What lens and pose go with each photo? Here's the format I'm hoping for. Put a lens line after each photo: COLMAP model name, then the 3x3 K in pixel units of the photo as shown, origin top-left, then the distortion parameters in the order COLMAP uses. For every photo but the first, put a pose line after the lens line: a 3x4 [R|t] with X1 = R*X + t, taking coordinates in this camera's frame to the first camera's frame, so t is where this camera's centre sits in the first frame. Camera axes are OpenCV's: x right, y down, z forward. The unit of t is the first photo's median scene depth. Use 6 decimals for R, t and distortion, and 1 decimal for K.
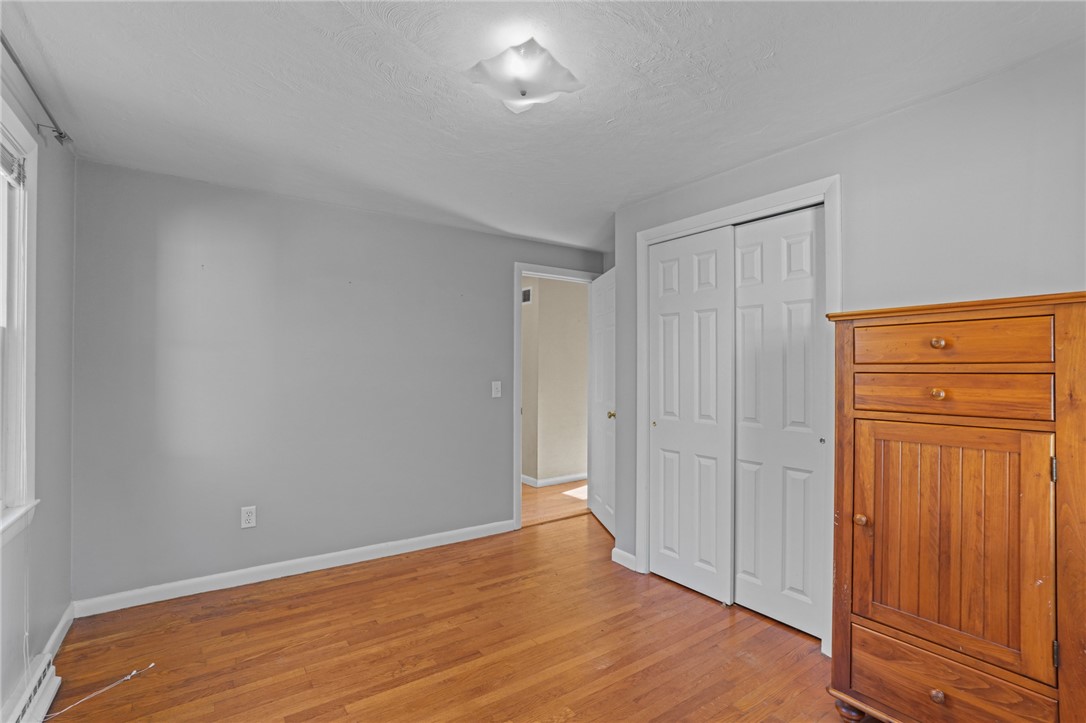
lens RADIAL K [[506.0, 0, 545.6], [0, 506.0, 370.3], [0, 0, 1]] dist [-0.050154, 0.024947]
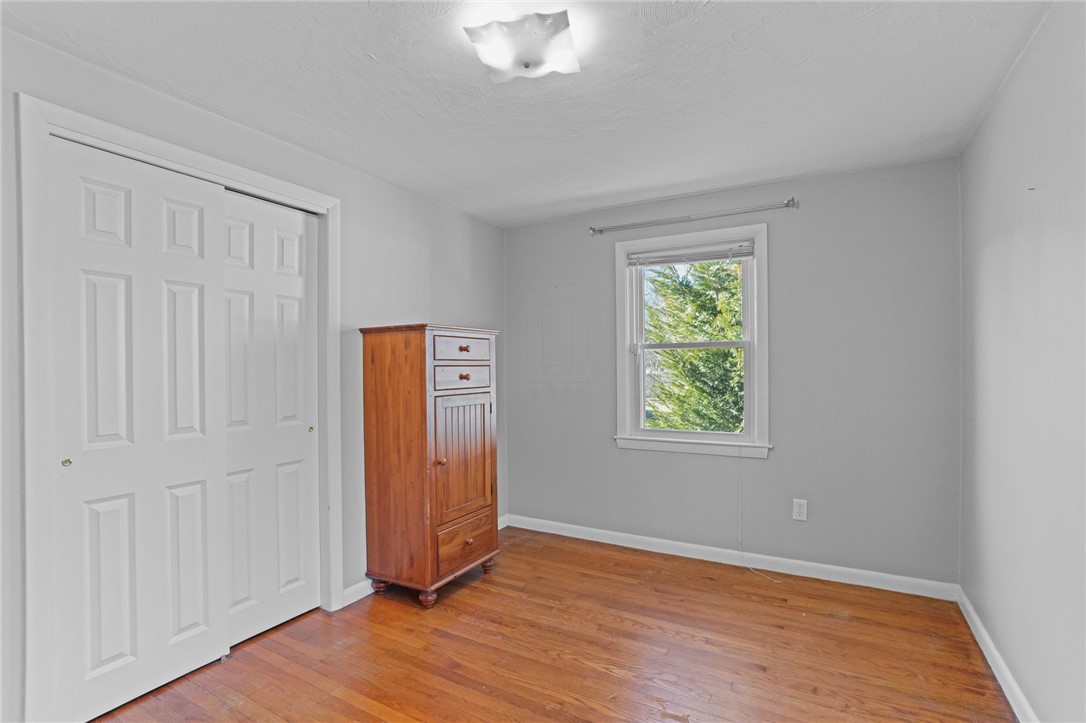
lens RADIAL K [[519.5, 0, 541.0], [0, 519.5, 372.2], [0, 0, 1]] dist [-0.056084, 0.029195]
pose [[-0.422342, -0.010020, 0.906381, -0.846847], [0.006813, 0.999876, 0.014228, 0.003374], [-0.906411, 0.012184, -0.422222, 1.258602]]
